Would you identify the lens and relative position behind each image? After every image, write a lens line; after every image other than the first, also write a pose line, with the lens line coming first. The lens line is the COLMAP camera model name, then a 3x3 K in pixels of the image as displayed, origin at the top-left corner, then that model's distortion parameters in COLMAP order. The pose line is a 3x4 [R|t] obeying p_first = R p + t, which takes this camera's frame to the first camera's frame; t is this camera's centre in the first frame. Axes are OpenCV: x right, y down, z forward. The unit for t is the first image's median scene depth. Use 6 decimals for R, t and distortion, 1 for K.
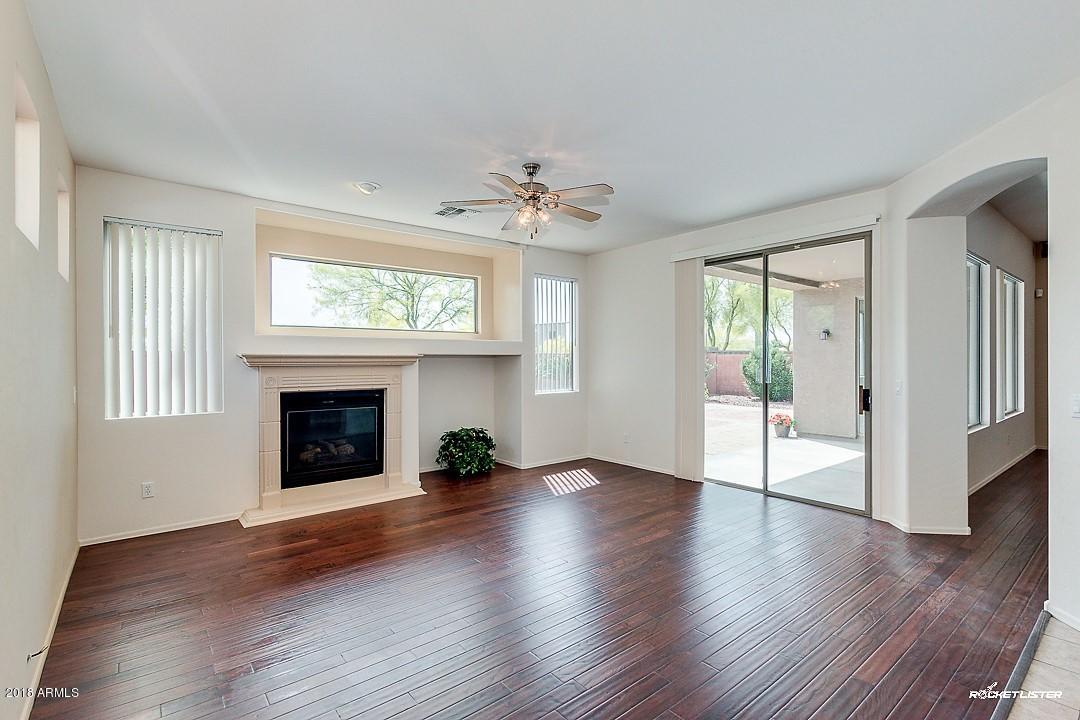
lens RADIAL K [[501.5, 0, 535.7], [0, 501.5, 359.3], [0, 0, 1]] dist [0.002964, 0.000308]
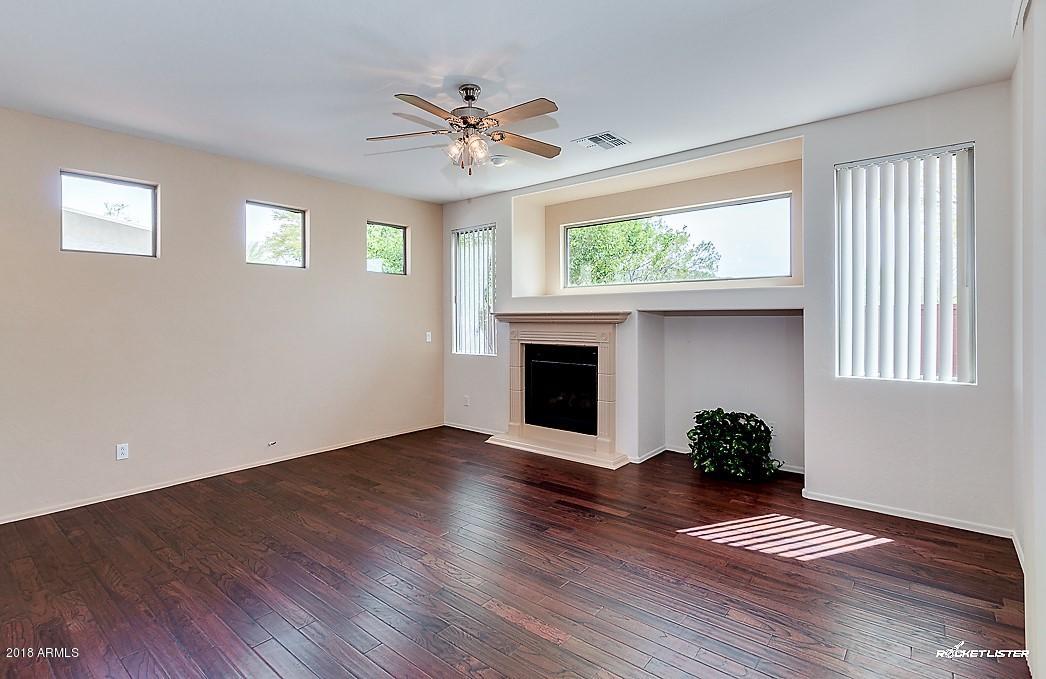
lens RADIAL K [[499.4, 0, 533.7], [0, 499.4, 317.6], [0, 0, 1]] dist [0.001261, 0.000029]
pose [[0.207743, 0.004214, -0.978174, 0.620666], [0.008768, 0.999943, 0.006170, -0.004663], [0.978144, -0.009858, 0.207694, 0.691262]]
